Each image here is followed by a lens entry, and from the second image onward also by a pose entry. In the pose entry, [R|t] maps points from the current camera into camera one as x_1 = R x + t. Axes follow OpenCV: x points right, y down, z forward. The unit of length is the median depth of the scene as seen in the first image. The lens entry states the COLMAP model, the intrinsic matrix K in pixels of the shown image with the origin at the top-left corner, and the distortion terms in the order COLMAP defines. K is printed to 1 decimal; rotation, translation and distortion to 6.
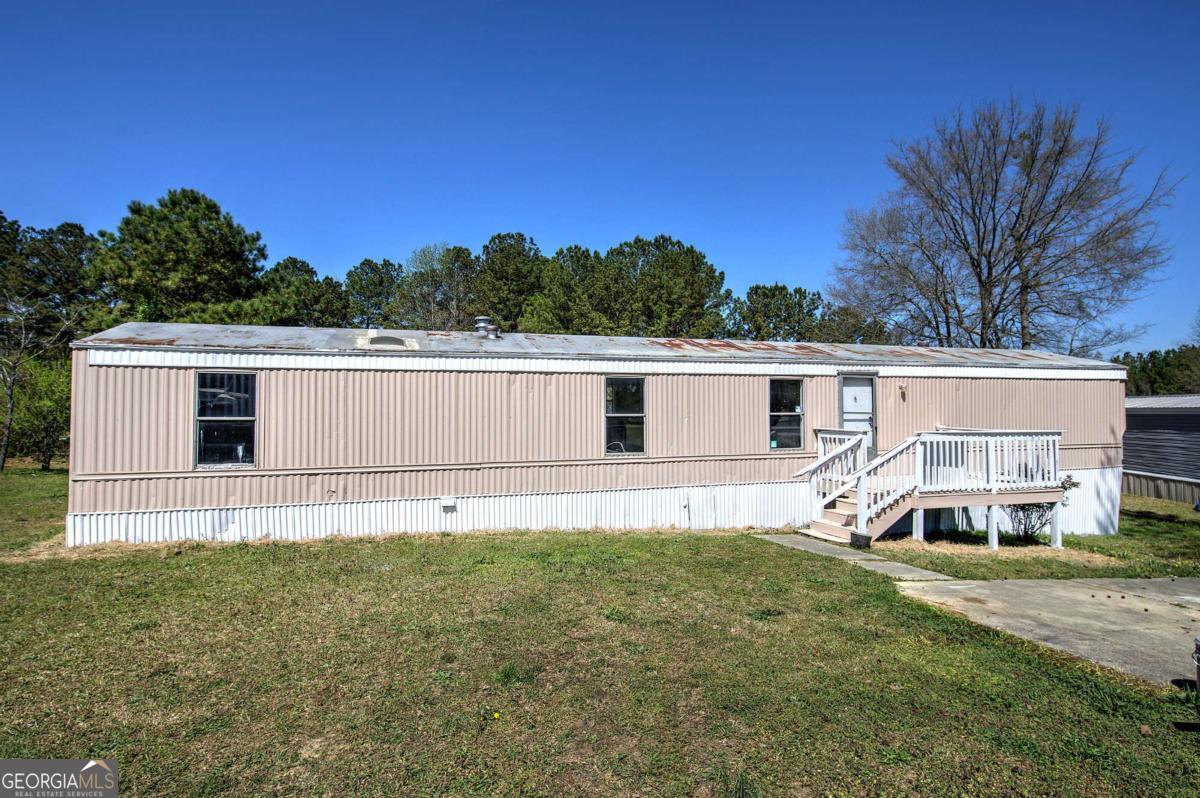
lens RADIAL K [[641.6, 0, 604.1], [0, 641.6, 396.2], [0, 0, 1]] dist [0.030023, -0.023170]
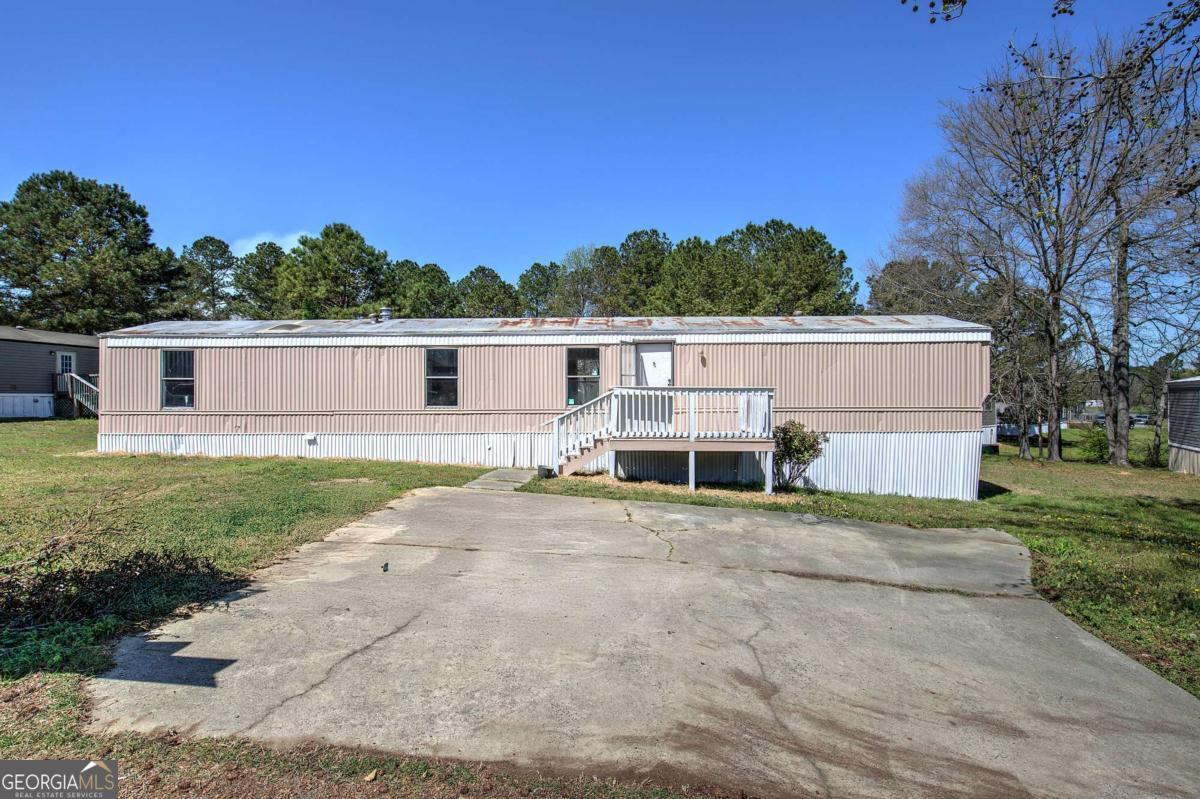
lens RADIAL K [[604.5, 0, 600.0], [0, 604.5, 399.5], [0, 0, 1]] dist [0.006146, 0.000727]
pose [[0.944430, 0.002486, -0.328702, 0.792022], [0.007042, 0.999589, 0.027793, 0.044824], [0.328636, -0.028563, 0.944025, -0.070981]]
